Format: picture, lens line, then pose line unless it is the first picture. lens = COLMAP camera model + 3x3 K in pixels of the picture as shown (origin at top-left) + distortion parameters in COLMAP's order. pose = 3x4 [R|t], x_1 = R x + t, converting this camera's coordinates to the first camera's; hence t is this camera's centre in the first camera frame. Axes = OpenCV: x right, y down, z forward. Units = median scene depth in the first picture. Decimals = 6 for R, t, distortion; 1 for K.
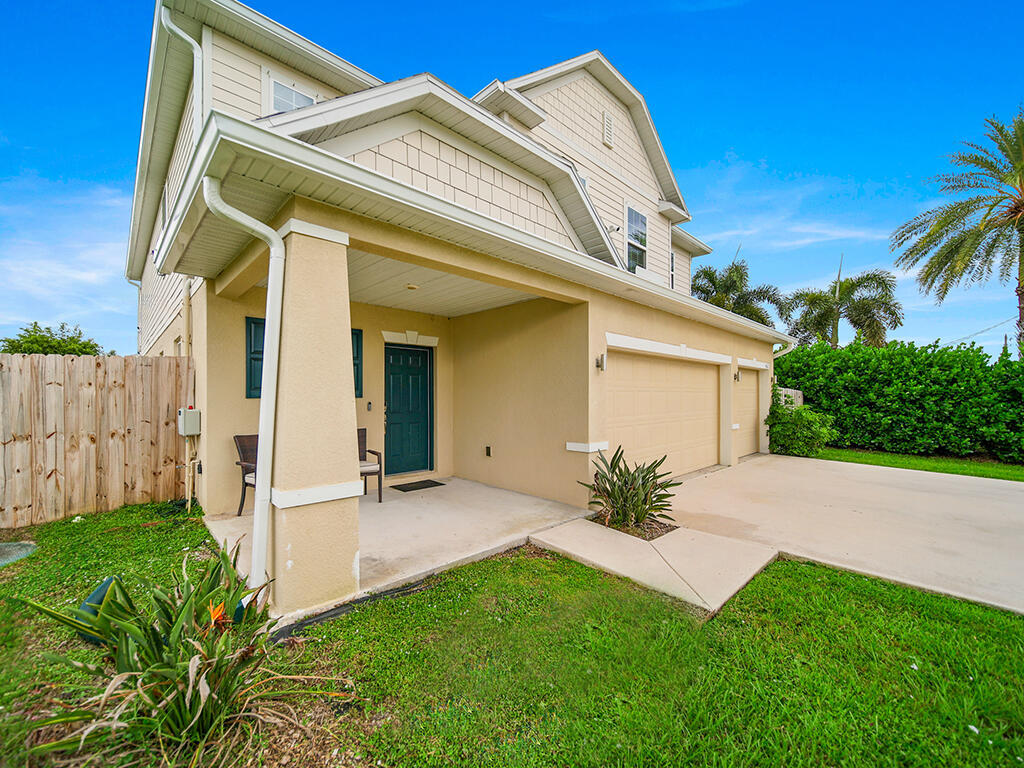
lens RADIAL K [[411.6, 0, 505.6], [0, 411.6, 387.0], [0, 0, 1]] dist [0.001581, 0.000044]
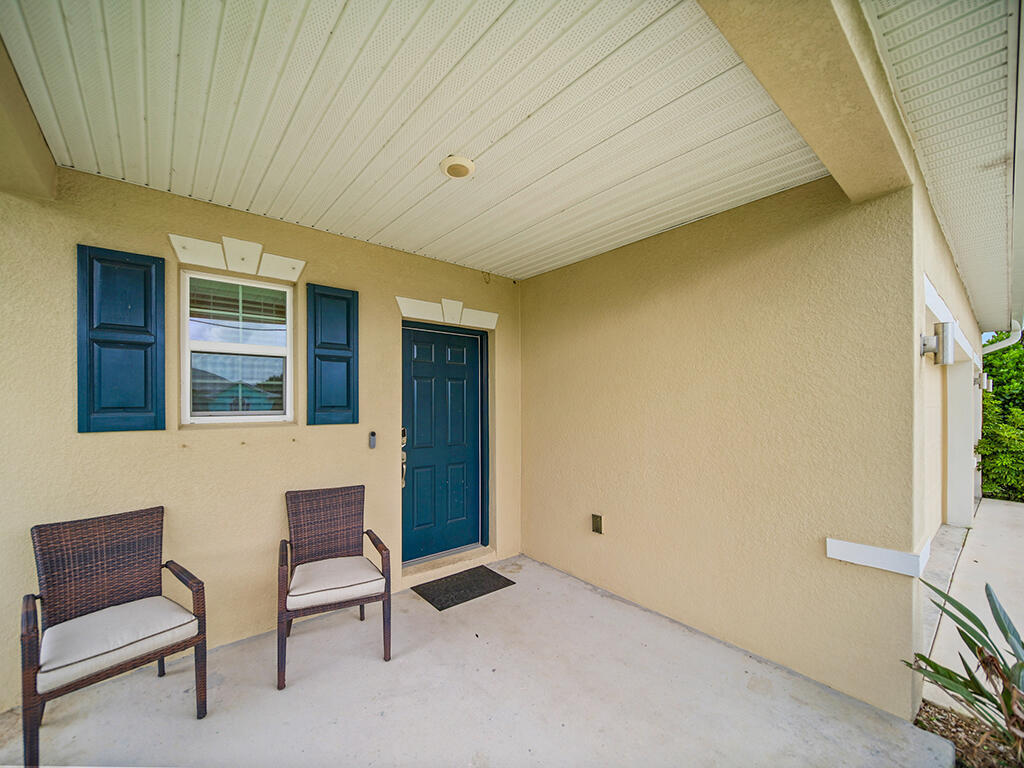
lens RADIAL K [[411.6, 0, 516.4], [0, 411.6, 394.2], [0, 0, 1]] dist [0.001581, 0.000044]
pose [[0.998948, -0.000575, -0.045856, -0.111321], [0.000601, 1.000000, 0.000562, -0.009064], [0.045855, -0.000589, 0.998948, 0.434241]]
